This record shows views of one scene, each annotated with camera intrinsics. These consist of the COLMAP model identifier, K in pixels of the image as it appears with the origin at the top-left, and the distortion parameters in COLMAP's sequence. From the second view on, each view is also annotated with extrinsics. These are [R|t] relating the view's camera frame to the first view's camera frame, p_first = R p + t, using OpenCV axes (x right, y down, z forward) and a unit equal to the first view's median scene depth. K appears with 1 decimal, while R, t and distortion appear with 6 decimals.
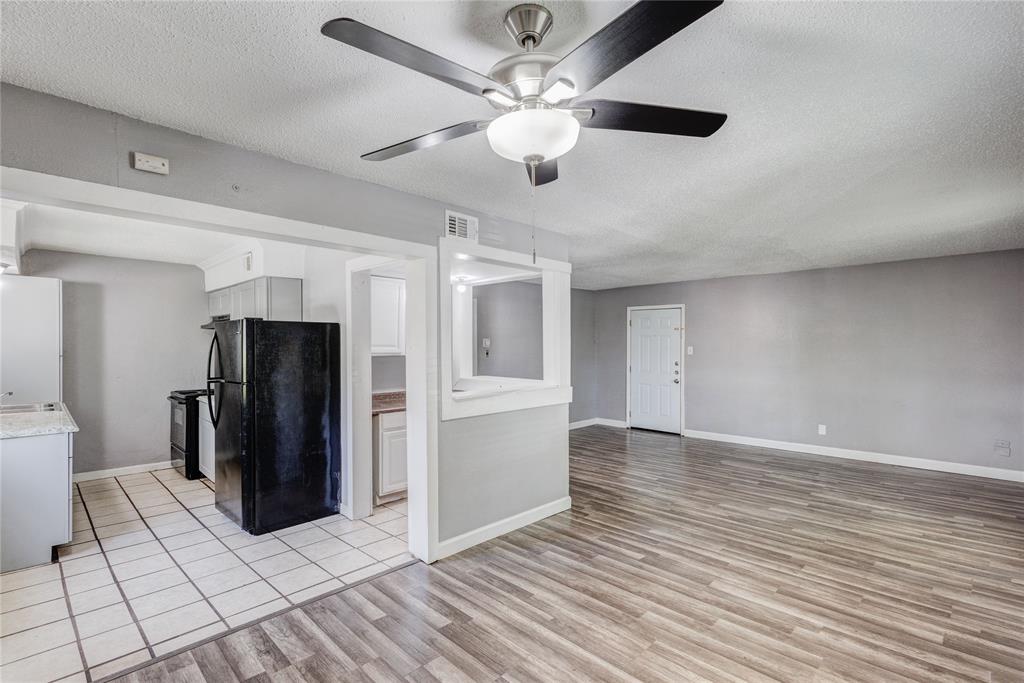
lens RADIAL K [[476.3, 0, 512.0], [0, 476.3, 341.5], [0, 0, 1]] dist [-0.001647, -0.000881]
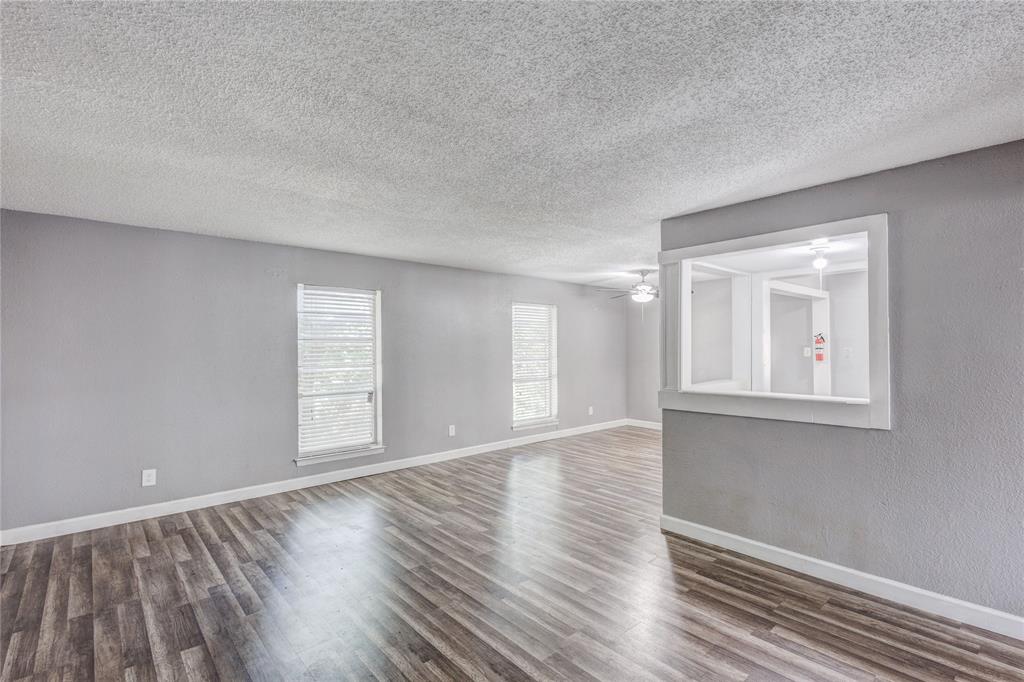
lens RADIAL K [[476.3, 0, 512.0], [0, 476.3, 341.0], [0, 0, 1]] dist [-0.001647, -0.000881]
pose [[-0.998081, 0.010600, 0.061000, 0.391154], [0.009660, 0.999830, -0.015674, 0.016903], [-0.061156, -0.015055, -0.998015, 2.181441]]
